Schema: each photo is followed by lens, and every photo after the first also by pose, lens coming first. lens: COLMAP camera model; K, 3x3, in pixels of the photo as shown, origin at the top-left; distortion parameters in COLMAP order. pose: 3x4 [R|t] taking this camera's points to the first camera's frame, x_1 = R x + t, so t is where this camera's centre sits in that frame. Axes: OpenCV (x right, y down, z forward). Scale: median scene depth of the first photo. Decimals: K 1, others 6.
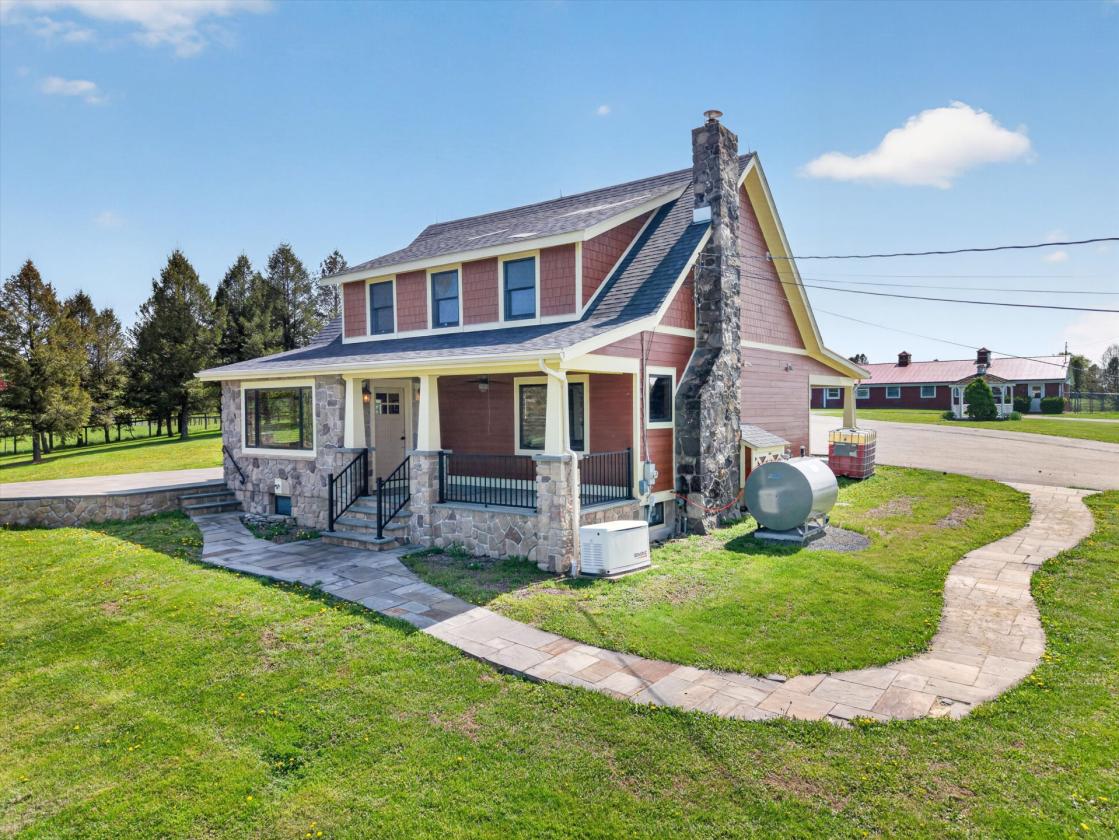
lens RADIAL K [[777.9, 0, 559.5], [0, 777.9, 420.0], [0, 0, 1]] dist [-0.001095, -0.004623]
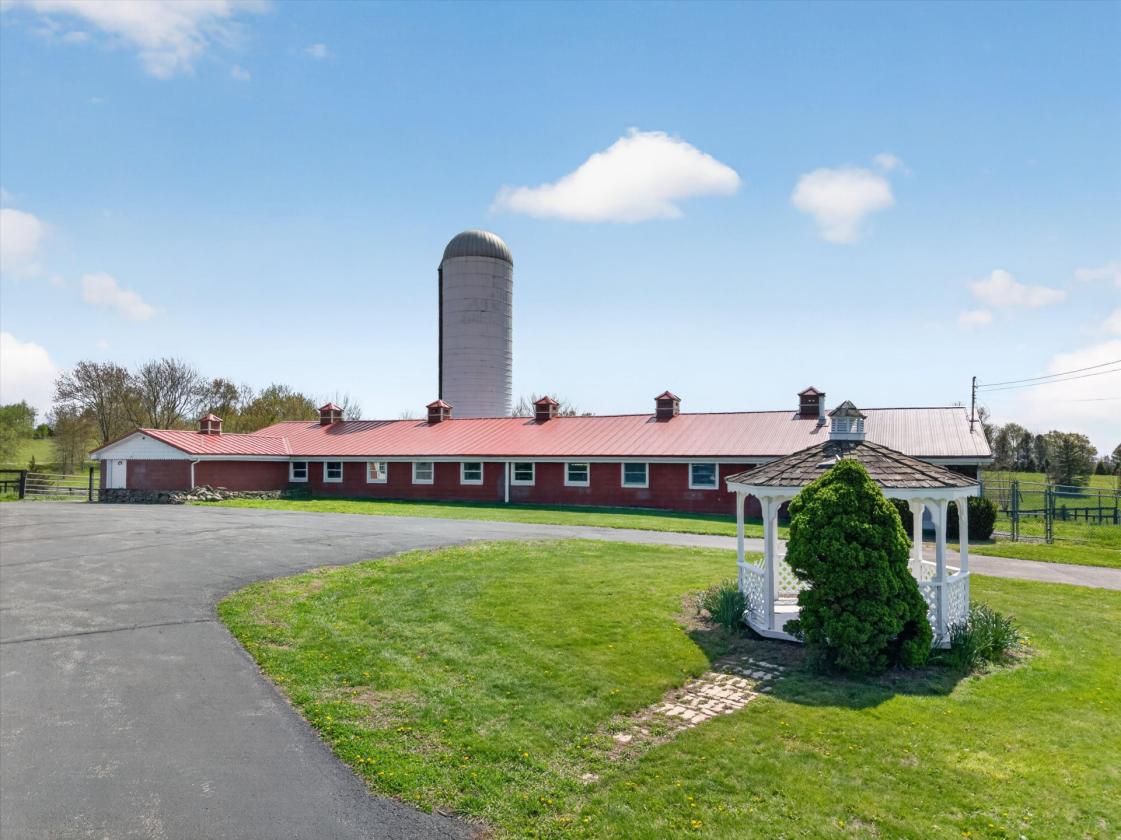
lens RADIAL K [[779.3, 0, 560.5], [0, 779.3, 420.0], [0, 0, 1]] dist [-0.001095, -0.004623]
pose [[0.976984, 0.026329, 0.211684, 0.275869], [-0.010998, 0.997251, -0.073278, -0.032513], [-0.213031, 0.069263, 0.974587, 0.534688]]
